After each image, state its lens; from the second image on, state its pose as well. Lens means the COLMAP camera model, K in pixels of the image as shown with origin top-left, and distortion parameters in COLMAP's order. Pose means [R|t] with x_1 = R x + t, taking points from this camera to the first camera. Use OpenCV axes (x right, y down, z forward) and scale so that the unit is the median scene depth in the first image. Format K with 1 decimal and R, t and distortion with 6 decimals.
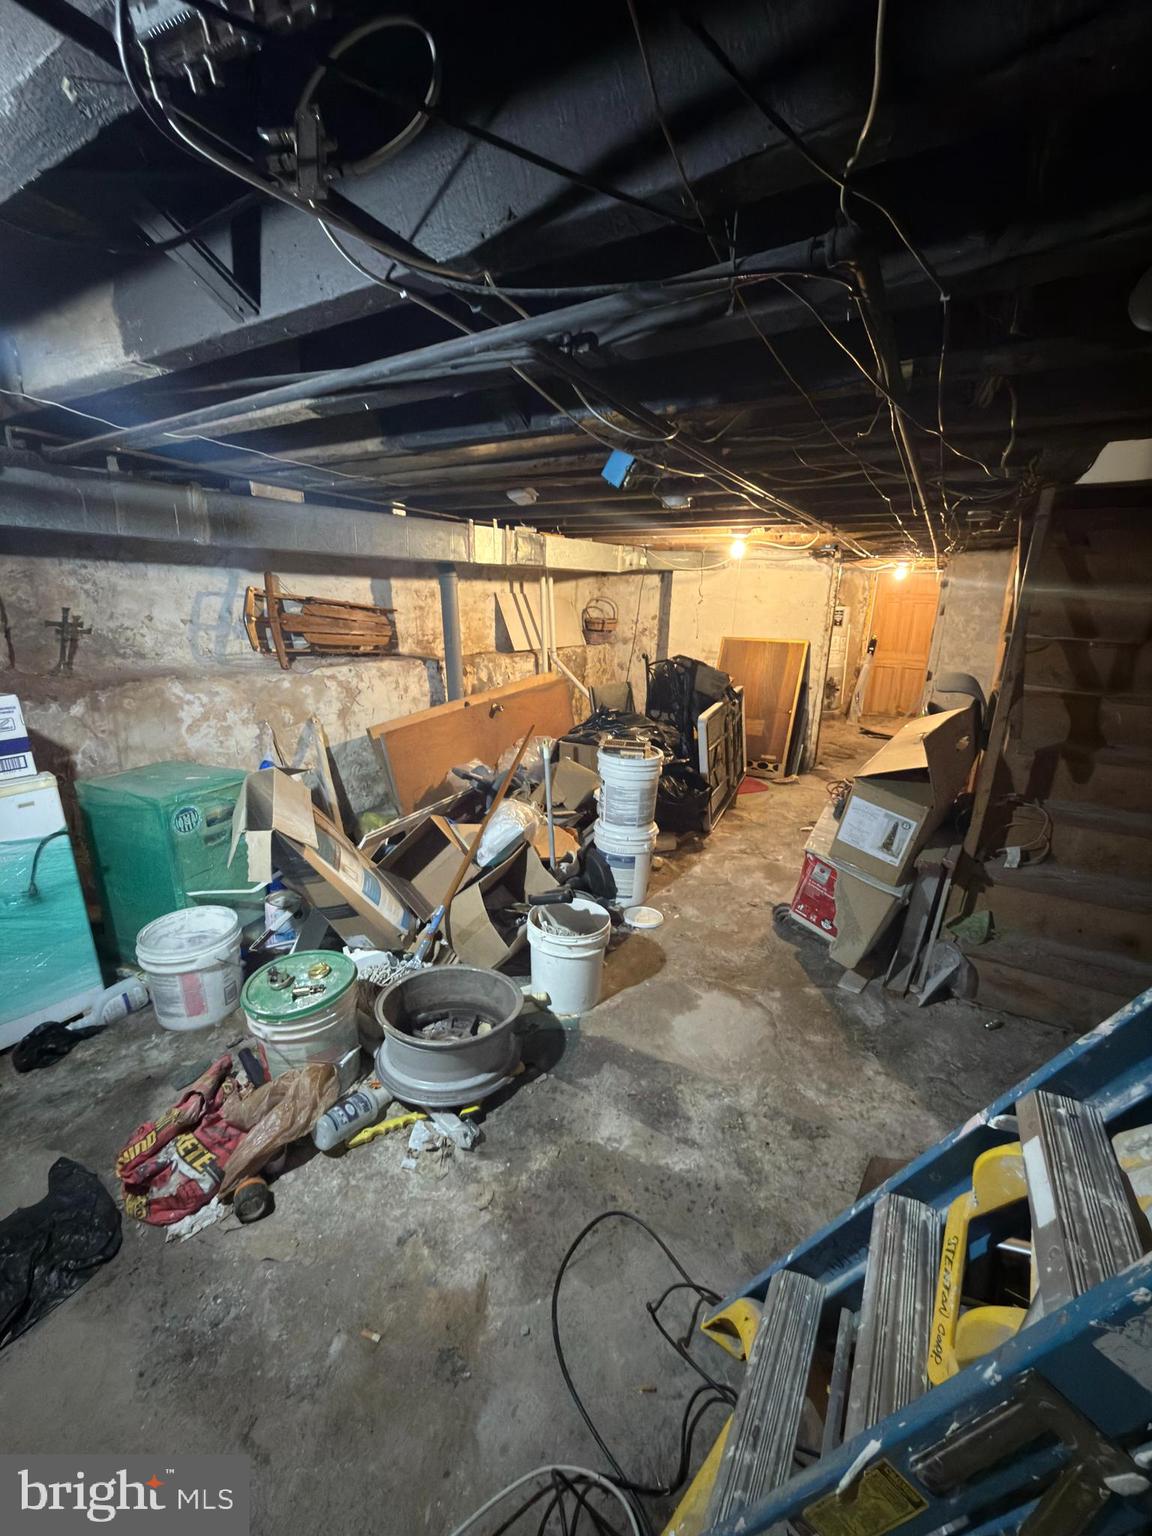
lens RADIAL K [[611.6, 0, 580.7], [0, 611.6, 767.7], [0, 0, 1]] dist [-0.000491, -0.000248]
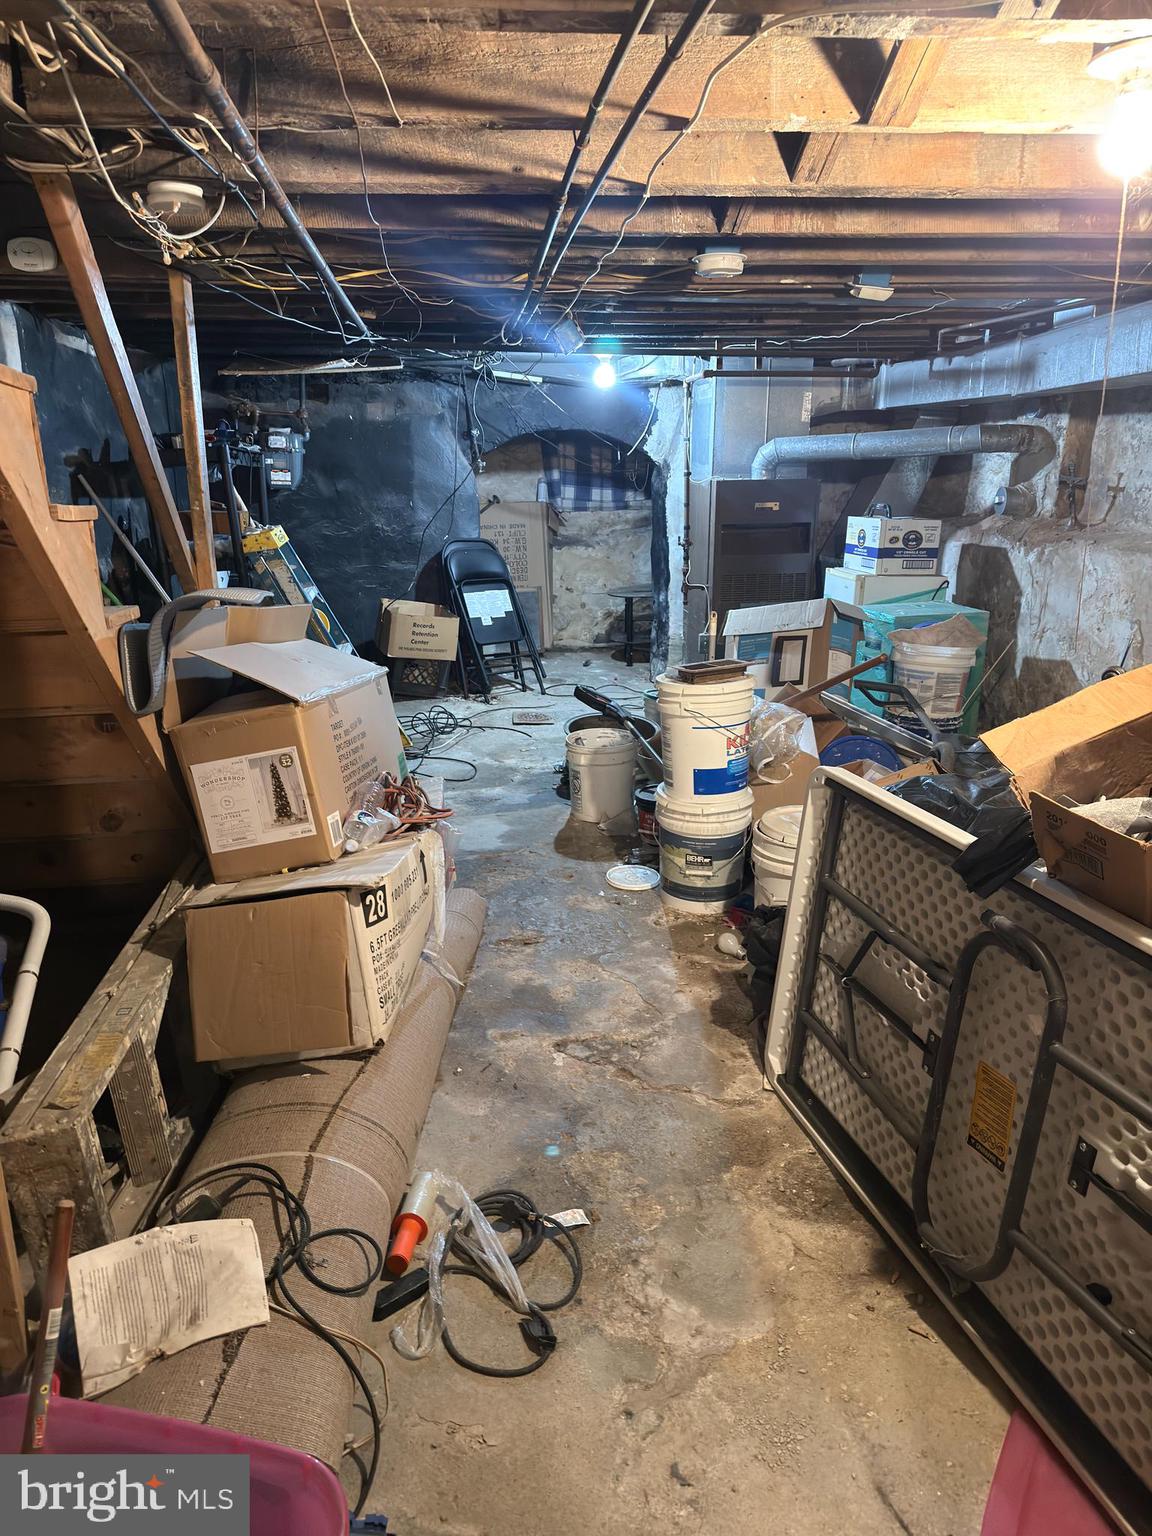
lens RADIAL K [[1068.2, 0, 577.9], [0, 1068.2, 760.6], [0, 0, 1]] dist [0.003139, -0.002504]
pose [[-0.790709, 0.148316, -0.593955, 0.831515], [-0.178201, 0.872434, 0.455086, -0.415717], [0.585683, 0.465684, -0.663411, 1.624298]]
